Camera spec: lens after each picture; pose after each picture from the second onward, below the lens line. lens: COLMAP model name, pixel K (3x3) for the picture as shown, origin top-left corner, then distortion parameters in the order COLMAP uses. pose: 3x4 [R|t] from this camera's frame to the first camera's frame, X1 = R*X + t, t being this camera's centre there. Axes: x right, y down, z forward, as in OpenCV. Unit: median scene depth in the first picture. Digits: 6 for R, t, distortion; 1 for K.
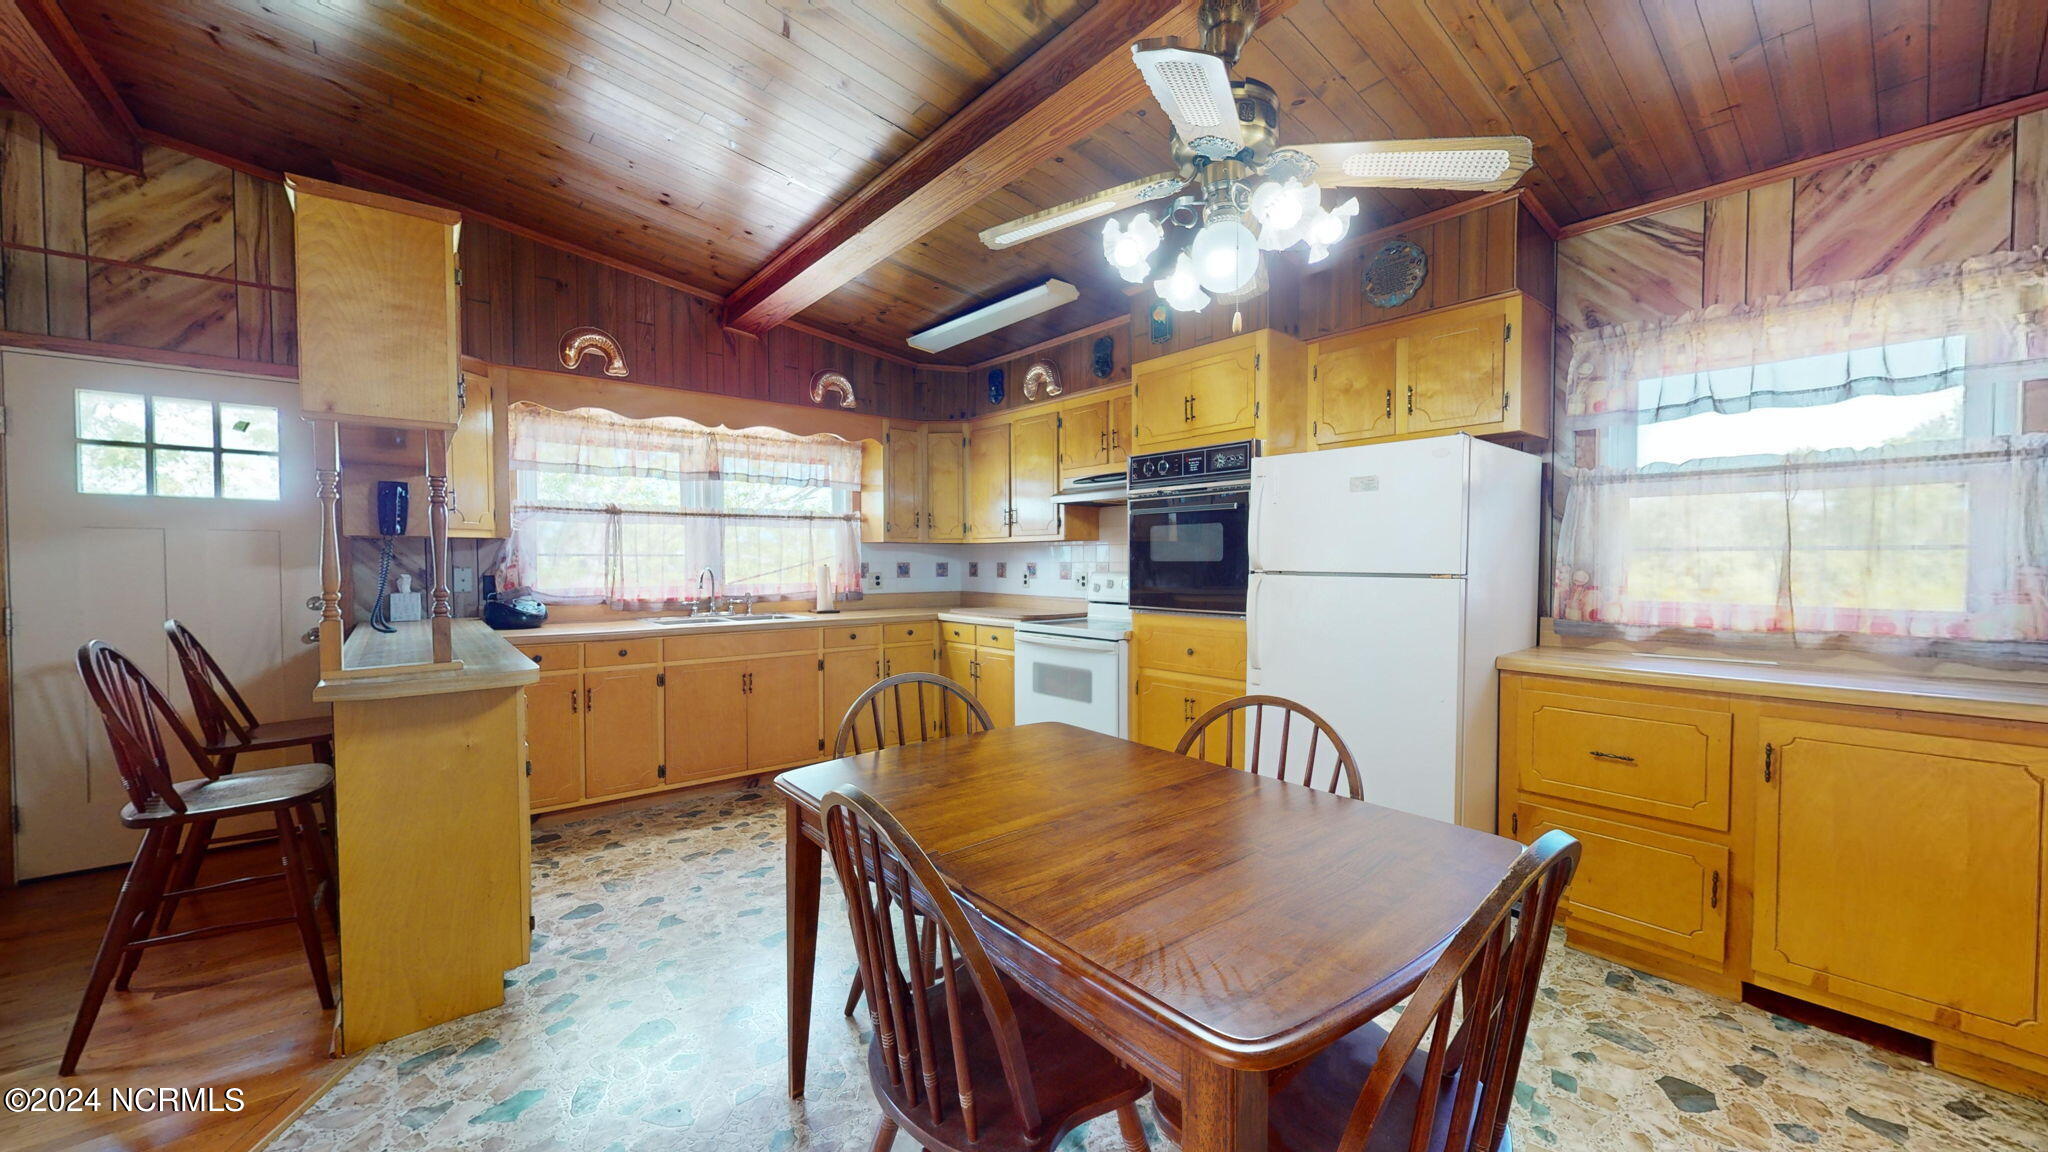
lens RADIAL K [[764.8, 0, 1024.0], [0, 764.8, 576.0], [0, 0, 1]] dist [0.009194, 0.000022]
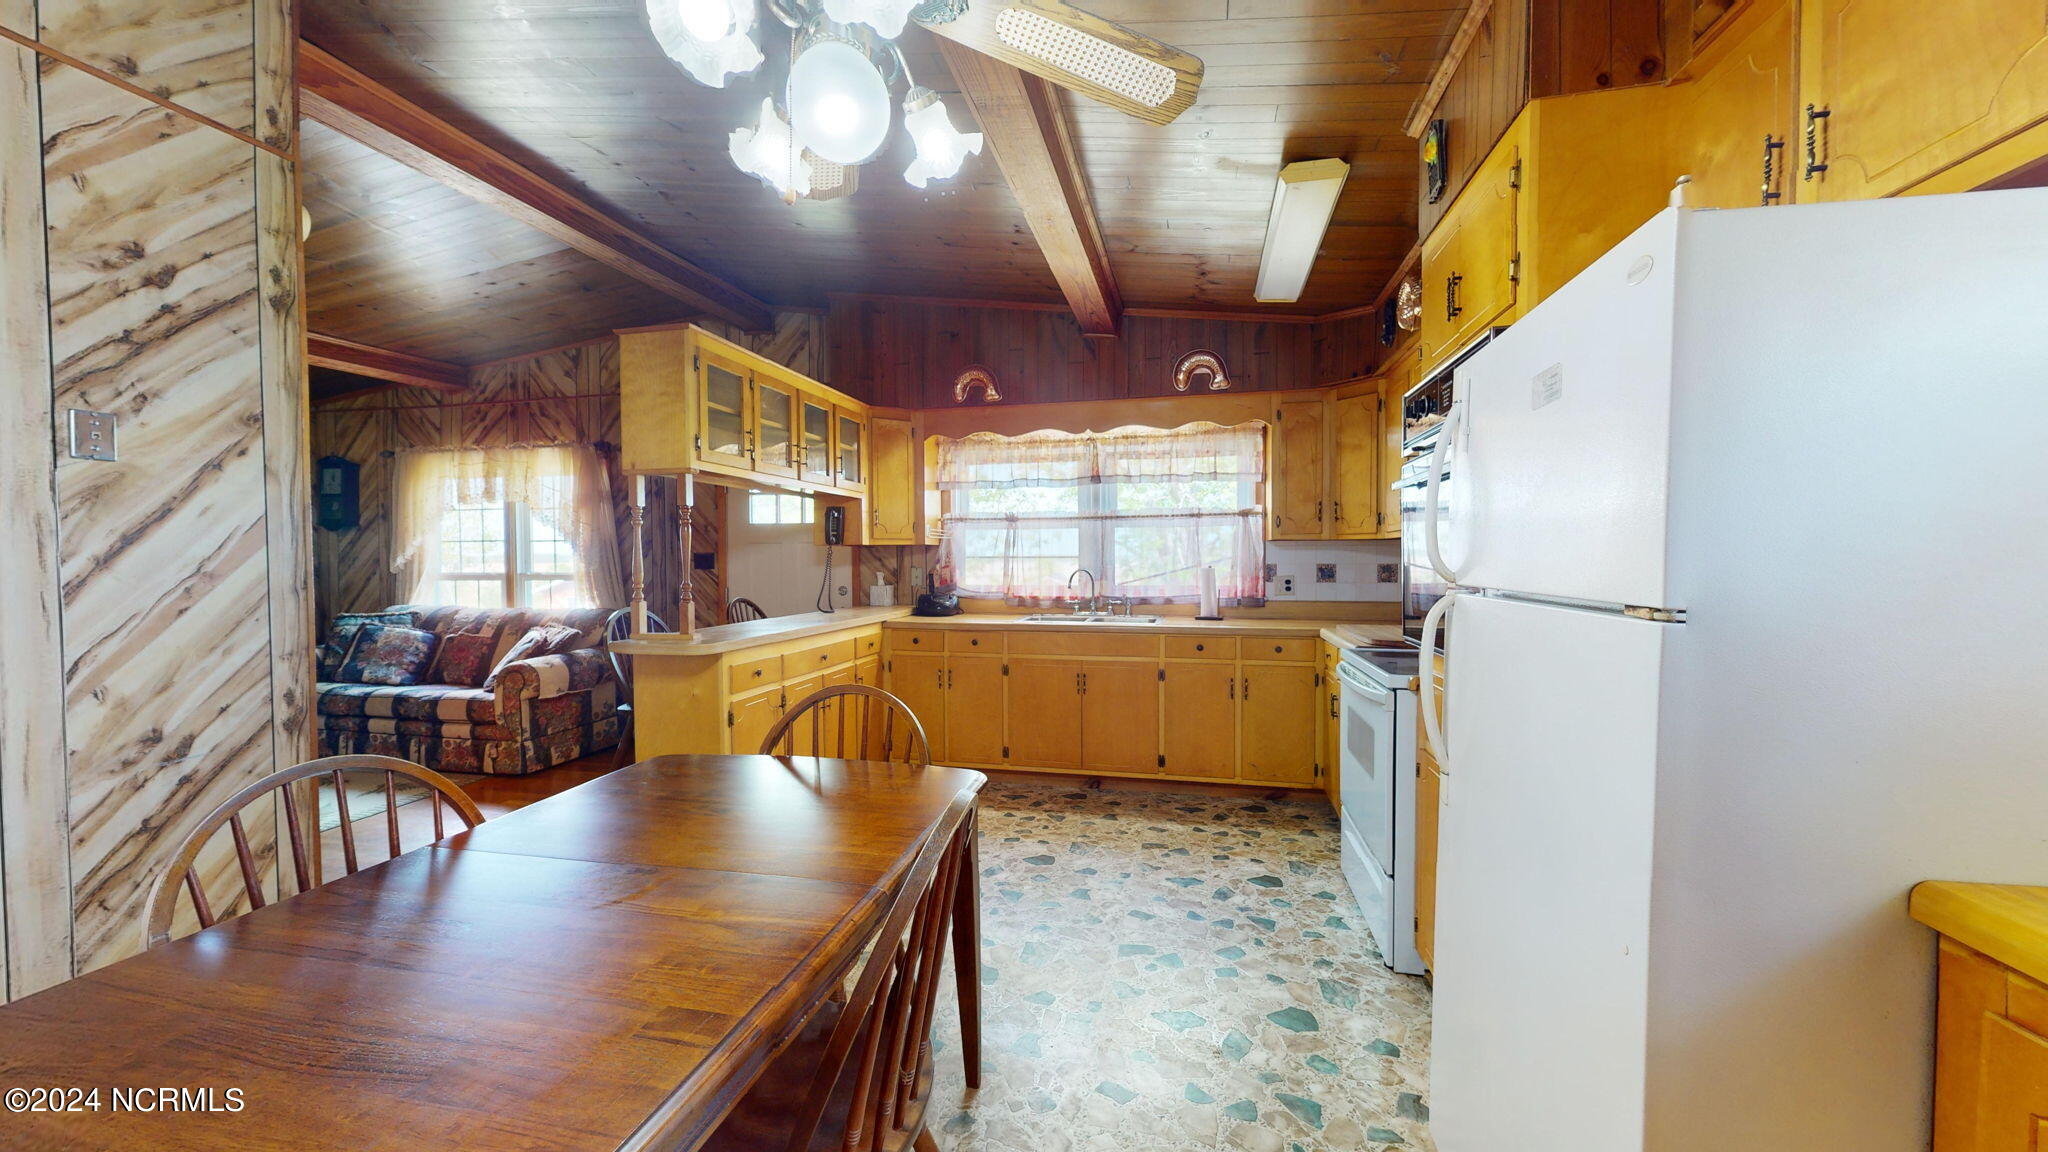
lens RADIAL K [[764.8, 0, 1024.0], [0, 764.8, 576.0], [0, 0, 1]] dist [0.009194, 0.000022]
pose [[0.594983, 0.014818, -0.803602, 0.347940], [-0.014913, 0.999861, 0.007395, -0.006890], [0.803600, 0.007584, 0.595121, 0.292358]]
